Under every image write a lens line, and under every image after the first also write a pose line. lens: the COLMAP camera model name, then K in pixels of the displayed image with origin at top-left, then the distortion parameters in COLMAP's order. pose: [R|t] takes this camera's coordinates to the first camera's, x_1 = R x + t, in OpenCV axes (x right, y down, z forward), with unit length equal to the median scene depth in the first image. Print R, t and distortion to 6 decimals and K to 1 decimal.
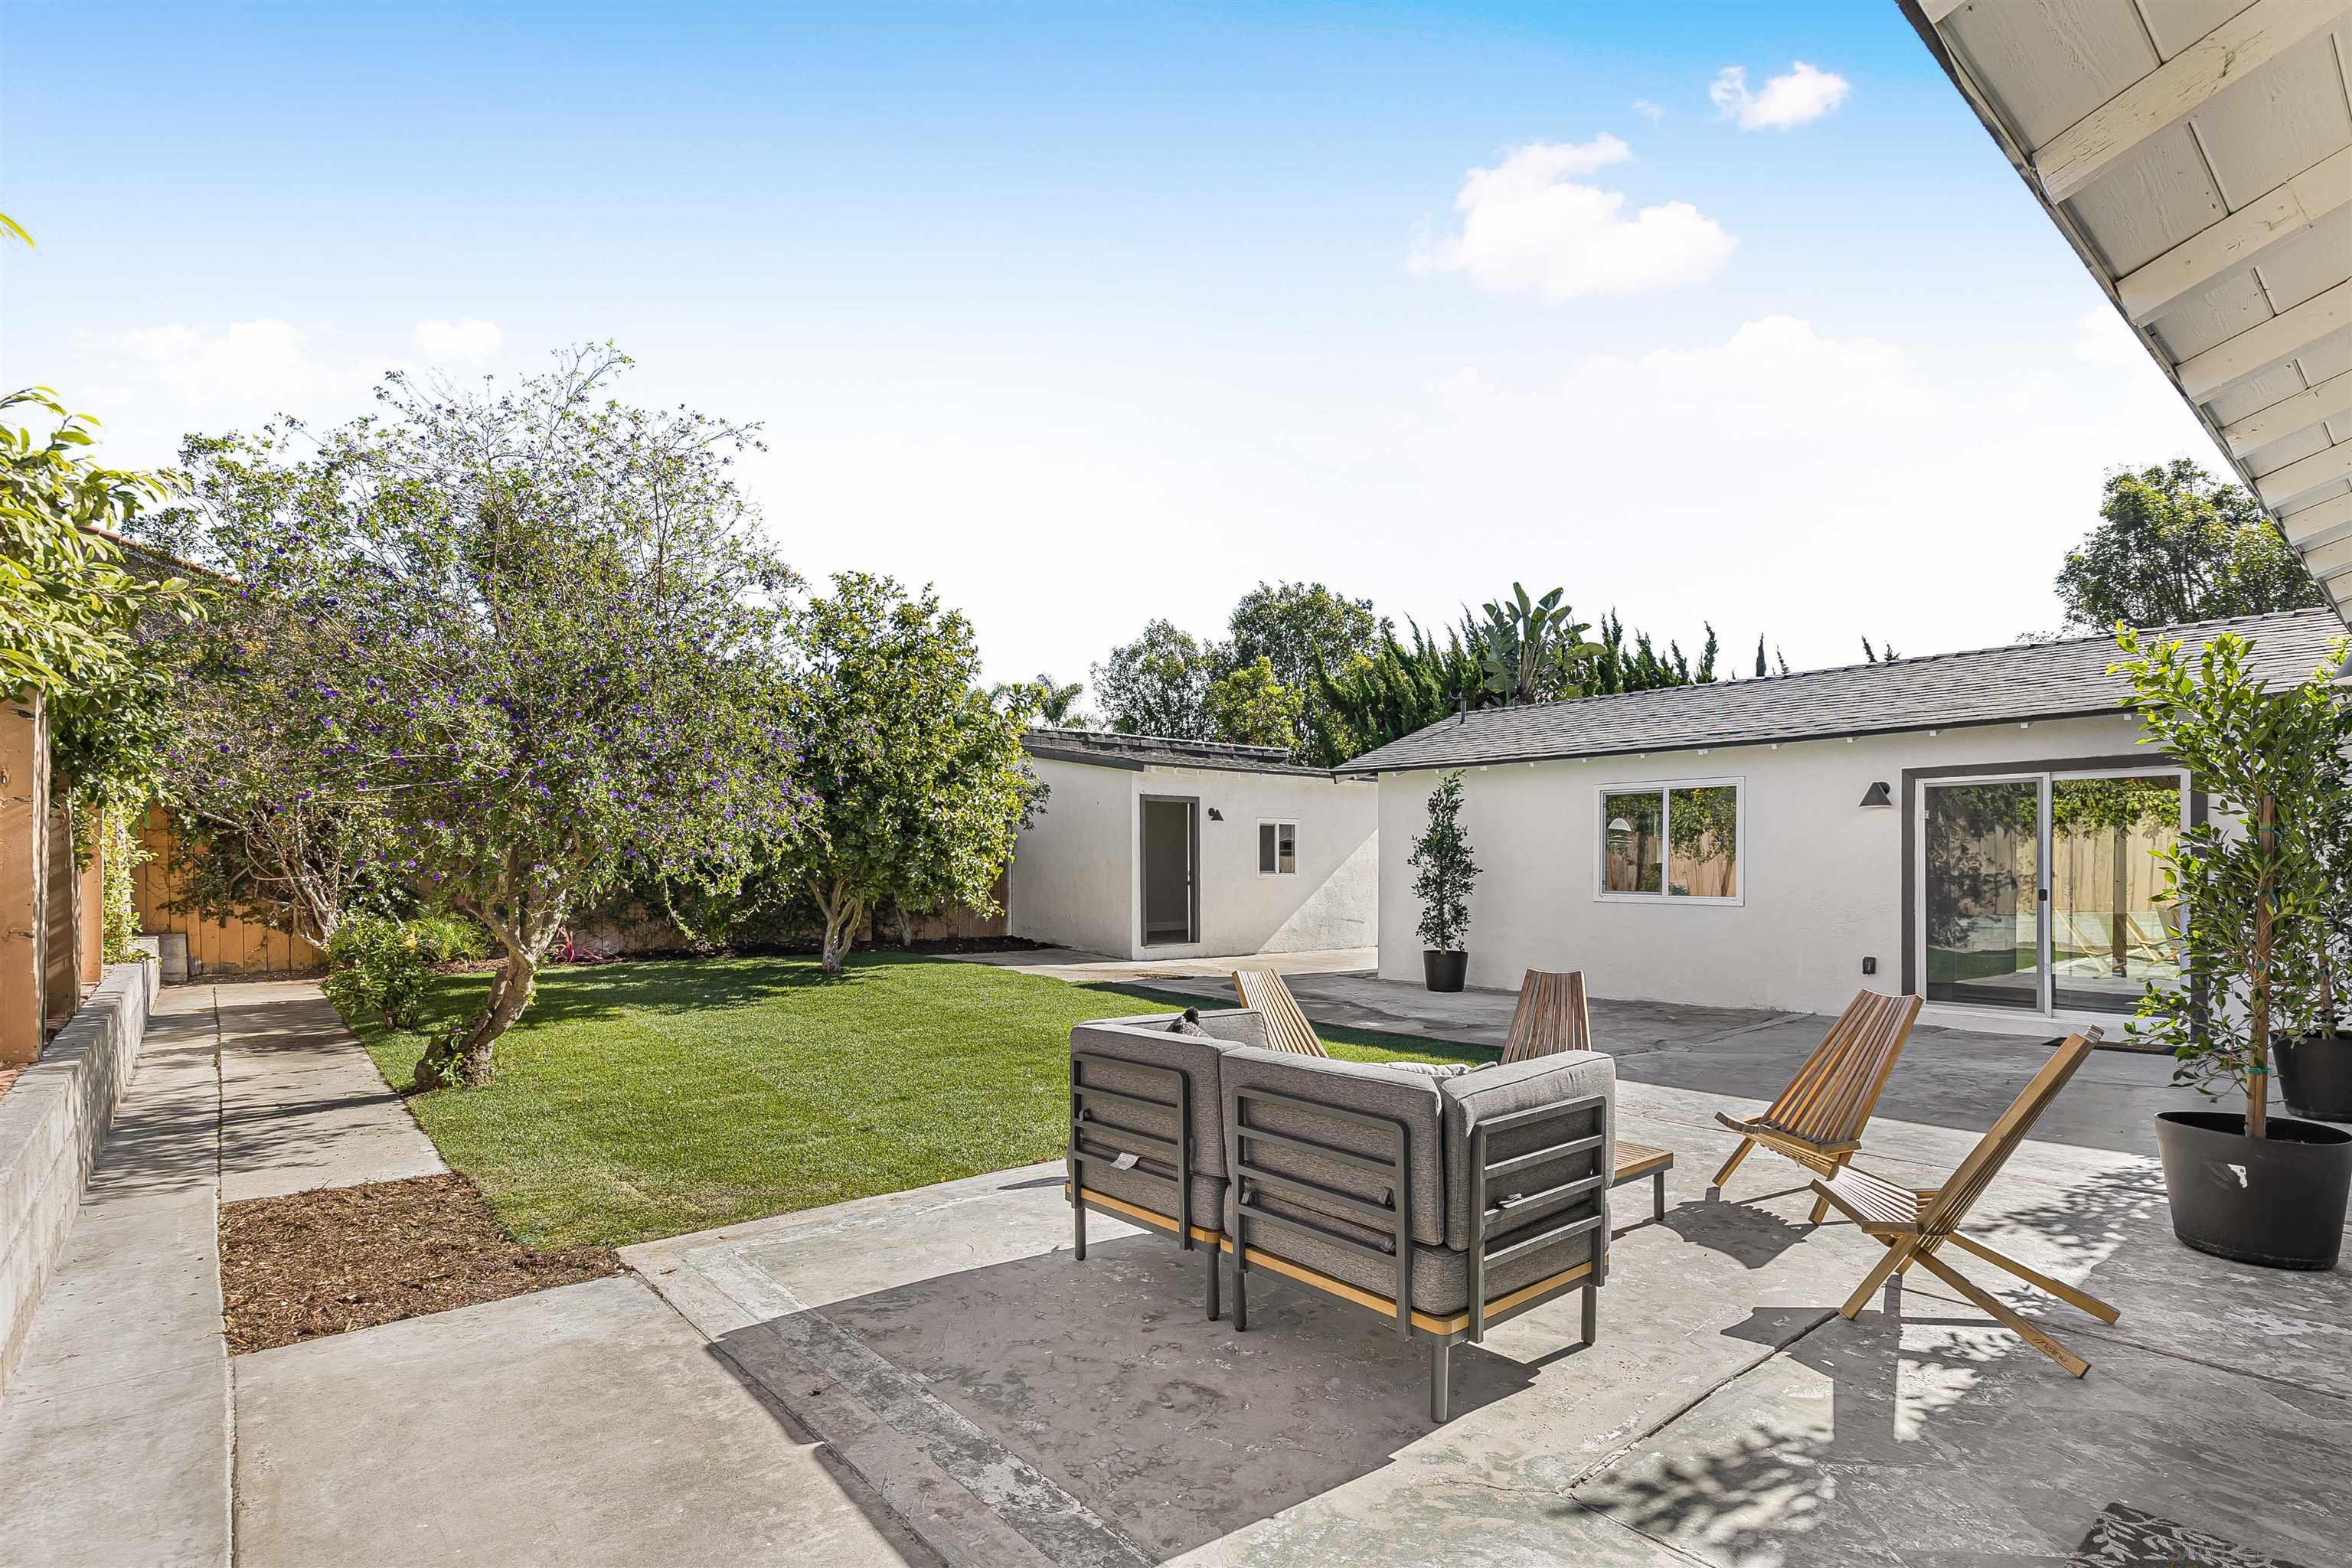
lens RADIAL K [[1100.7, 0, 1183.1], [0, 1100.7, 870.4], [0, 0, 1]] dist [0.012661, -0.003039]
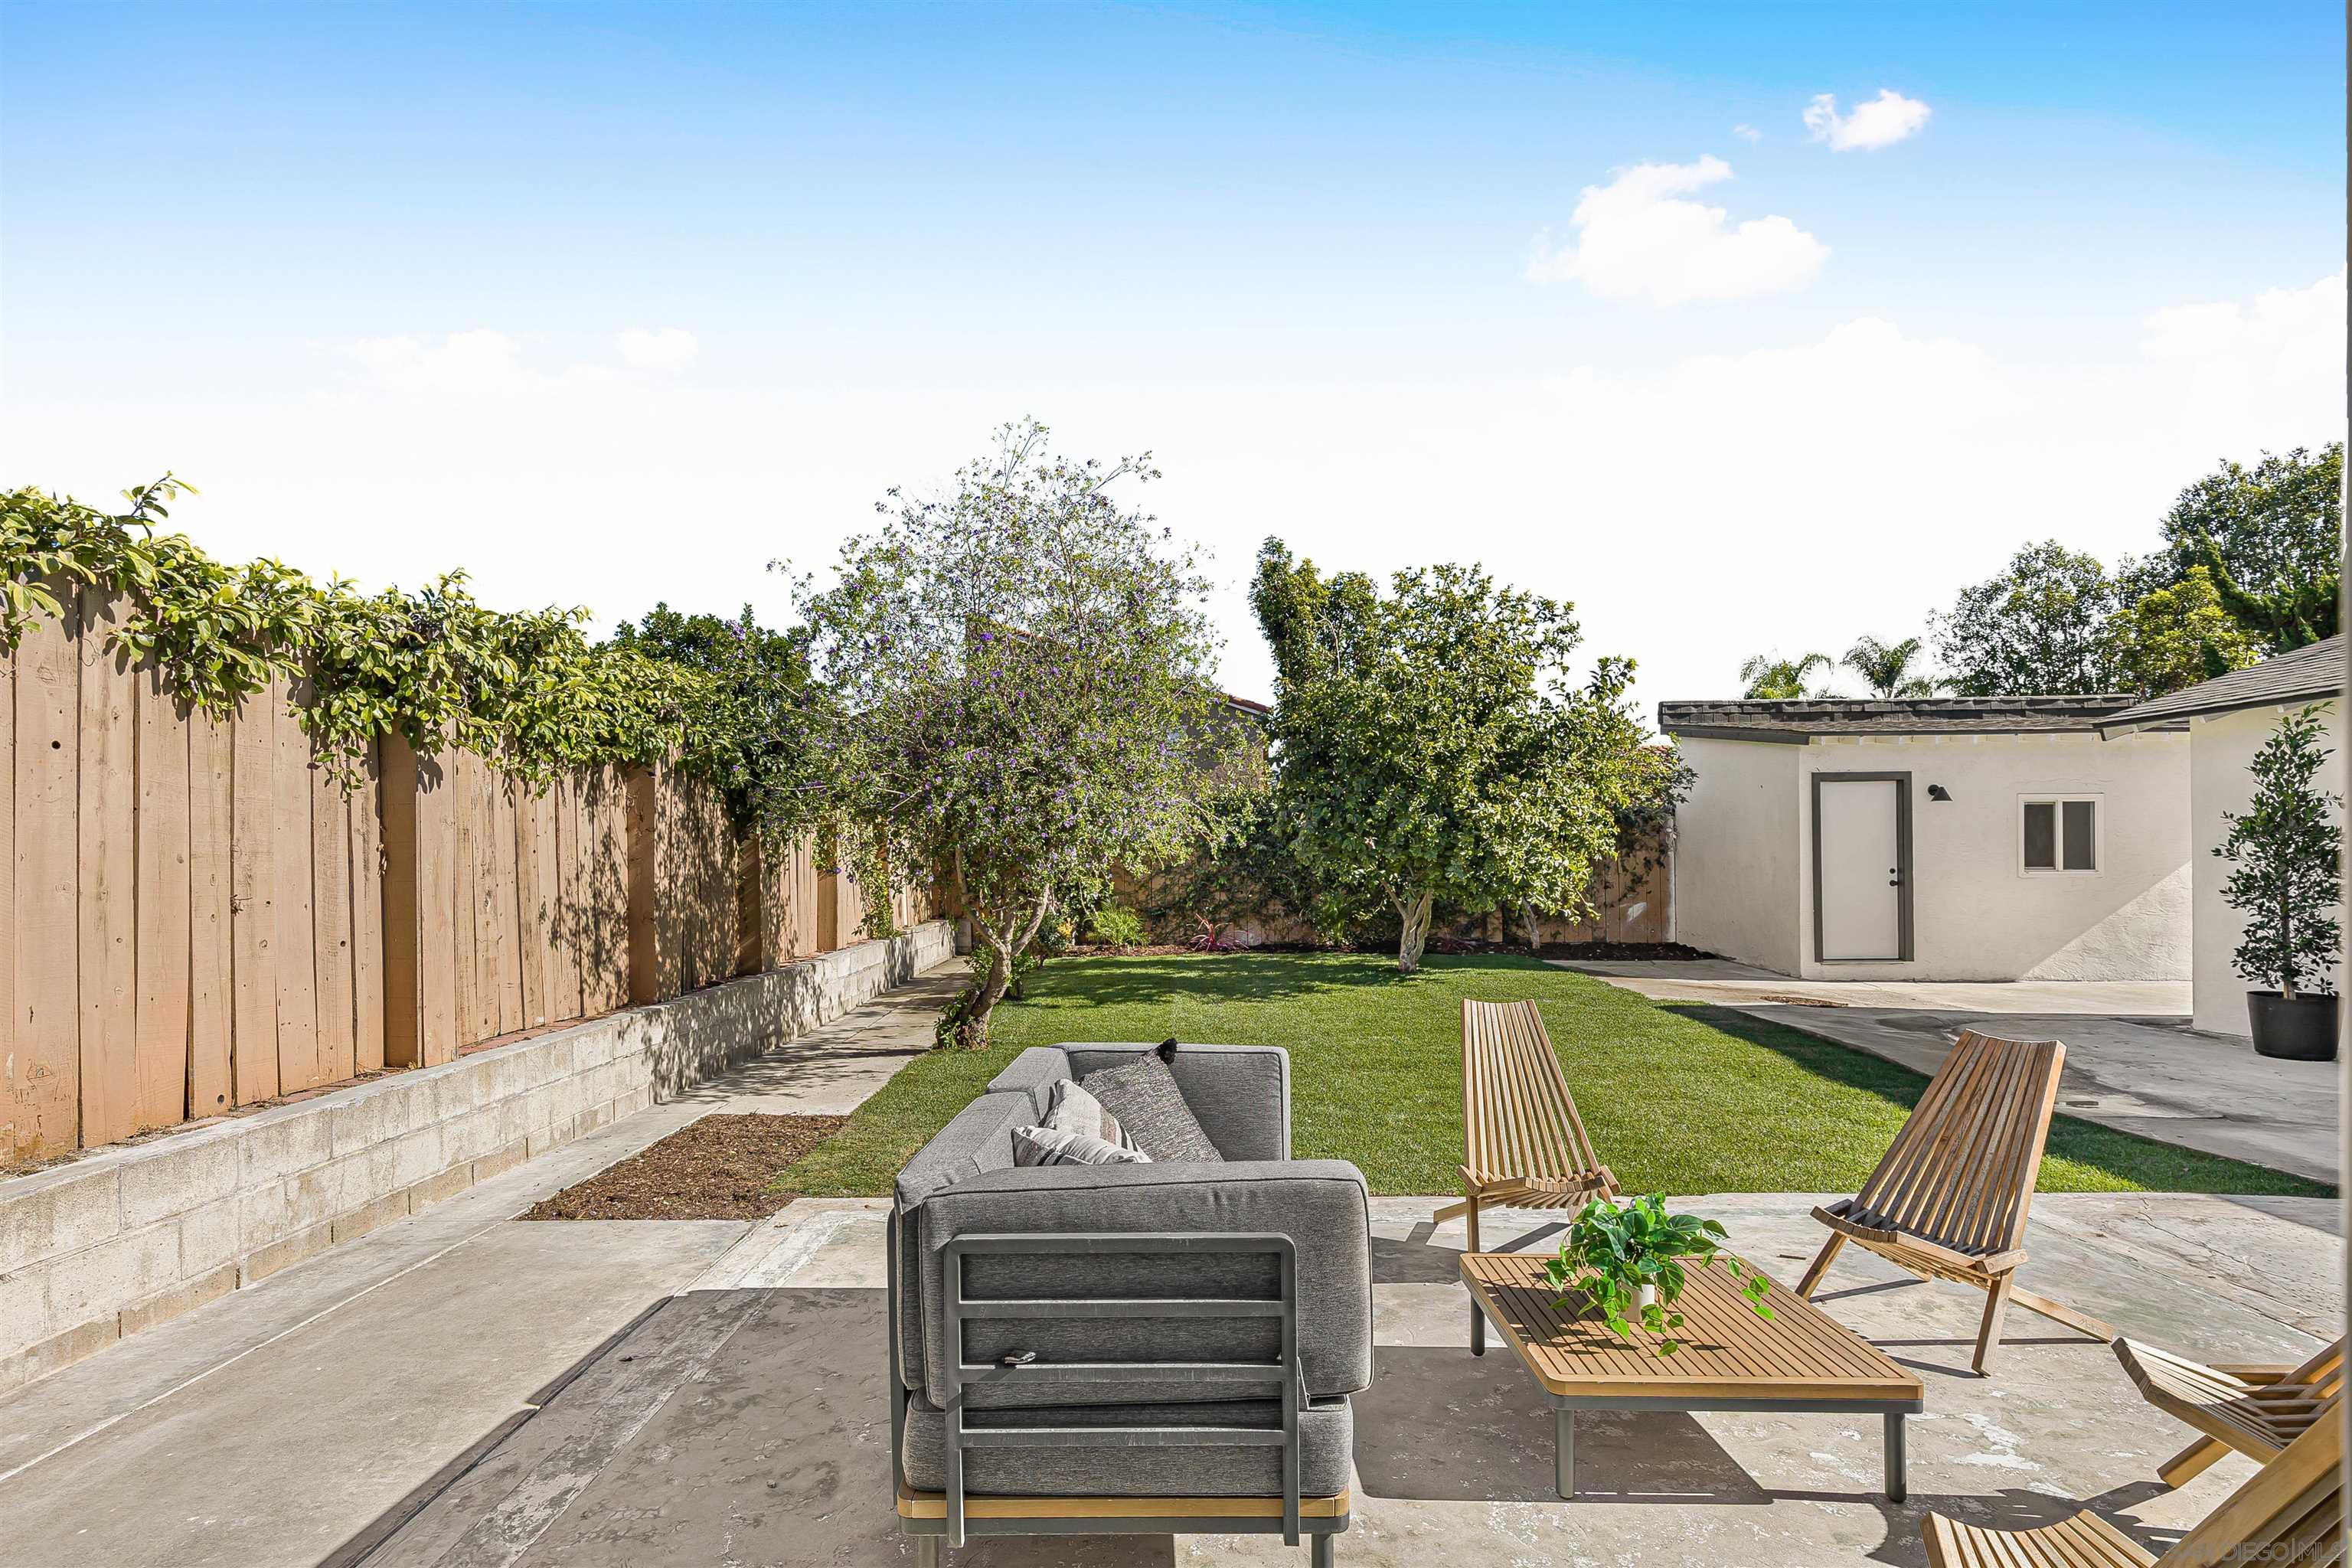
lens RADIAL K [[1100.7, 0, 1175.6], [0, 1100.7, 858.9], [0, 0, 1]] dist [0.012661, -0.003039]
pose [[0.763454, -0.011954, -0.645752, 0.144932], [0.006752, 0.999922, -0.010526, -0.000958], [0.645827, 0.003676, 0.763475, 0.094342]]
